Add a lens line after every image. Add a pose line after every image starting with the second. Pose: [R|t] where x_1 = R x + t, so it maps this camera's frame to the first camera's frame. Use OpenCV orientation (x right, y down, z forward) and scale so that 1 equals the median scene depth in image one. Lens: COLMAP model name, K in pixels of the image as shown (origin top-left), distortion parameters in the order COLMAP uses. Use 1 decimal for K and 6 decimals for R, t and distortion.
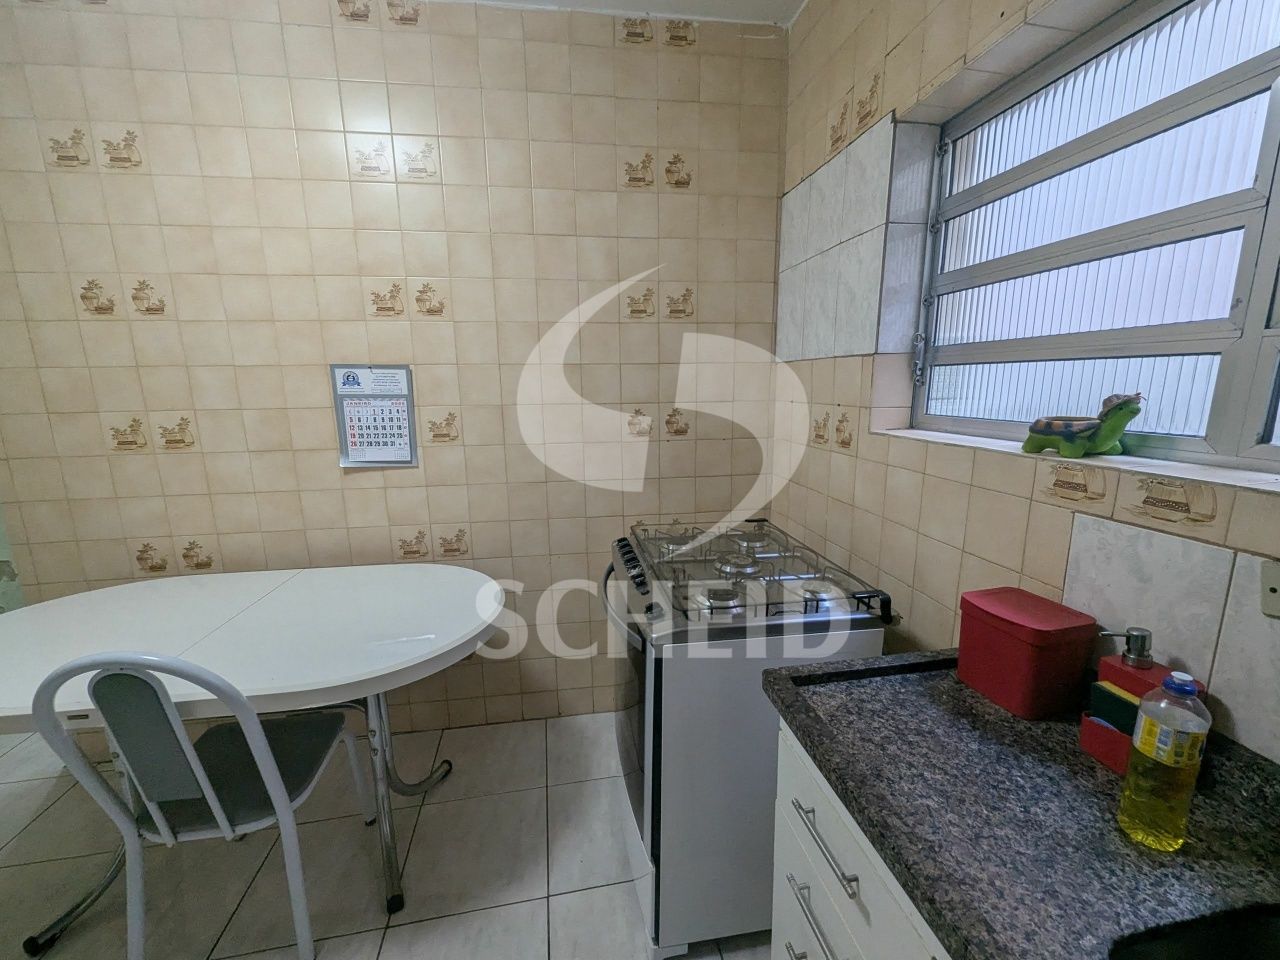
lens RADIAL K [[524.8, 0, 643.2], [0, 524.8, 484.2], [0, 0, 1]] dist [-0.004427, -0.002873]
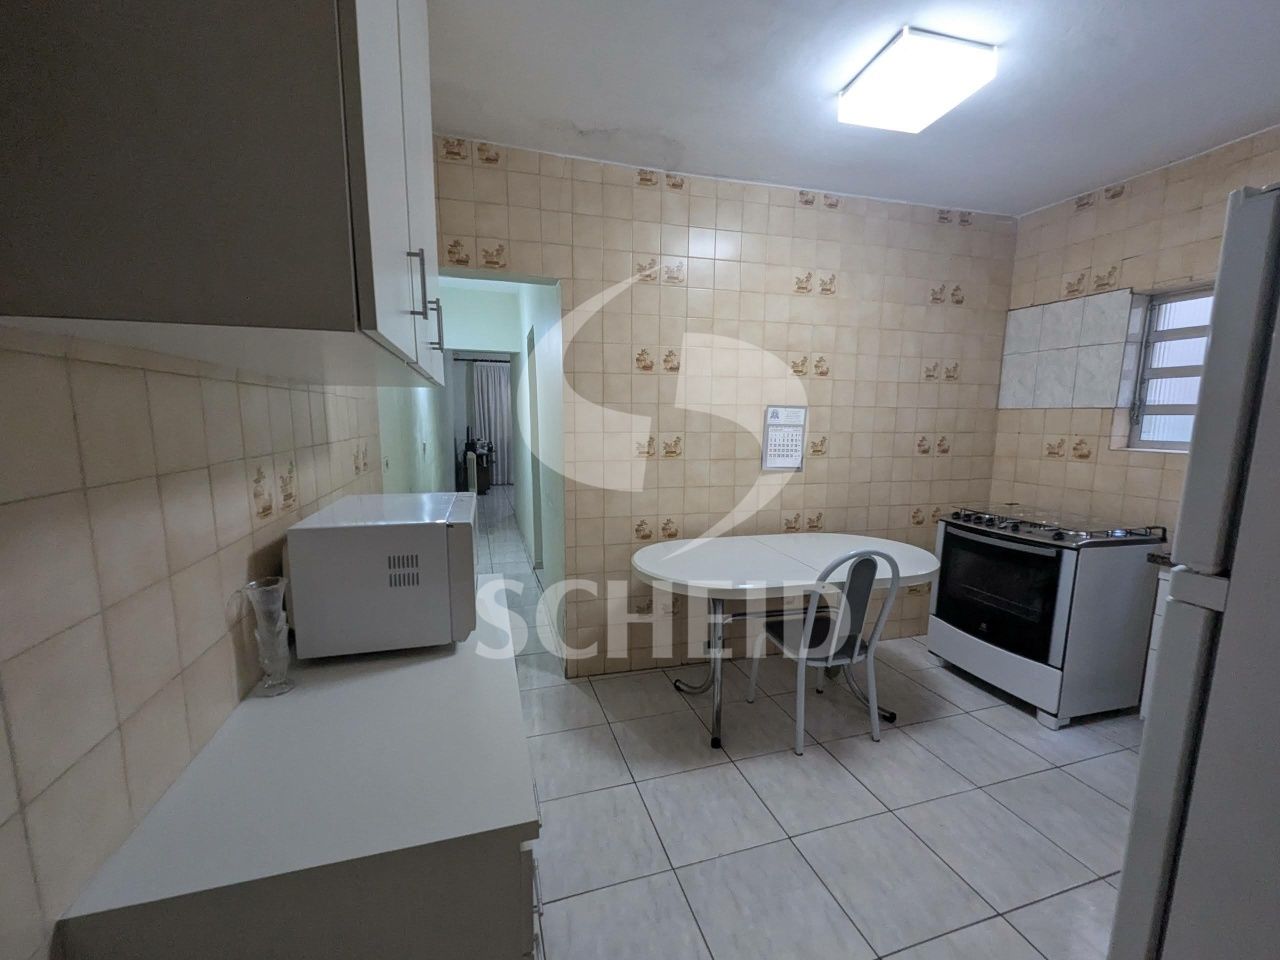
lens RADIAL K [[524.8, 0, 631.0], [0, 524.8, 481.8], [0, 0, 1]] dist [-0.004427, -0.002873]
pose [[0.993809, 0.004052, 0.111025, -1.192883], [0.003311, 0.997811, -0.066055, 0.107349], [-0.111050, 0.066013, 0.991620, -0.516390]]
